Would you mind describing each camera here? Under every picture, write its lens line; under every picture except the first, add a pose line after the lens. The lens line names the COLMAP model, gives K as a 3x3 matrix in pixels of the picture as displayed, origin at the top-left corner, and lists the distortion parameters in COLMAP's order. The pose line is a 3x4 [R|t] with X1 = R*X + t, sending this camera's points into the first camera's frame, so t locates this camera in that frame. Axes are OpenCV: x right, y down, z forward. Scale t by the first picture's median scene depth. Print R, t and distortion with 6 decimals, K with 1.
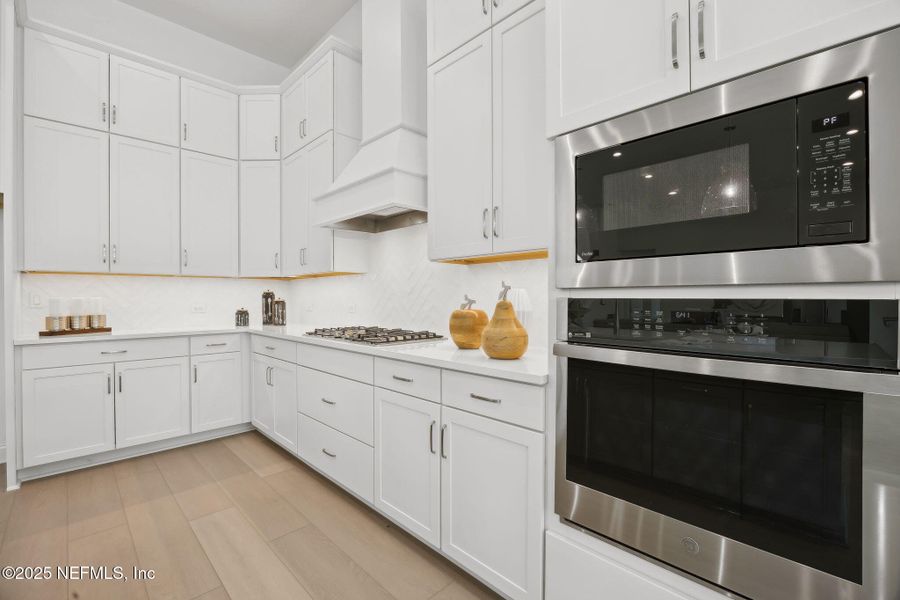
lens RADIAL K [[393.5, 0, 444.7], [0, 393.5, 299.3], [0, 0, 1]] dist [-0.015786, 0.000525]
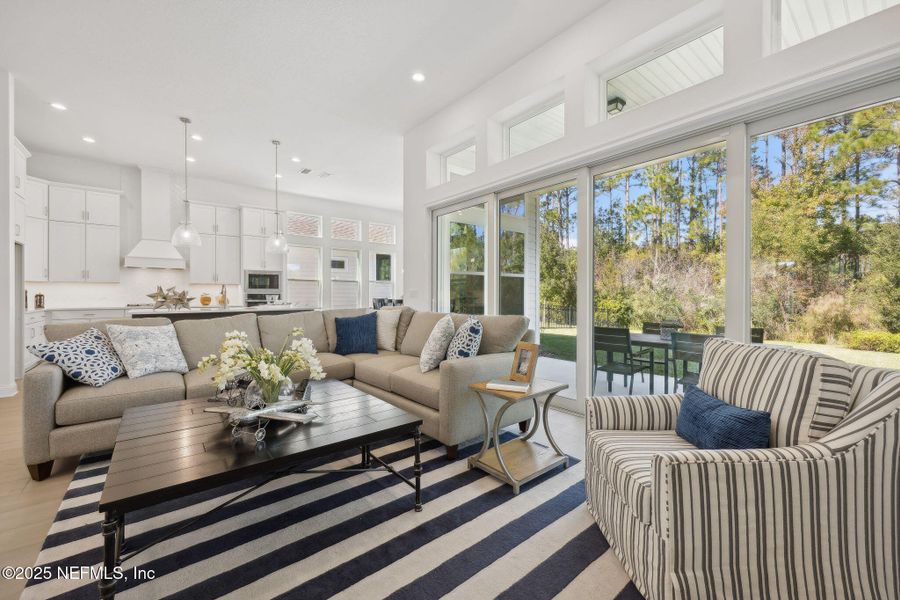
lens RADIAL K [[354.3, 0, 446.0], [0, 354.3, 294.8], [0, 0, 1]] dist [0.001191, -0.000216]
pose [[0.104059, 0.002707, 0.994567, -2.509826], [0.004353, 0.999985, -0.003178, 0.025380], [-0.994562, 0.004660, 0.104046, -1.429804]]
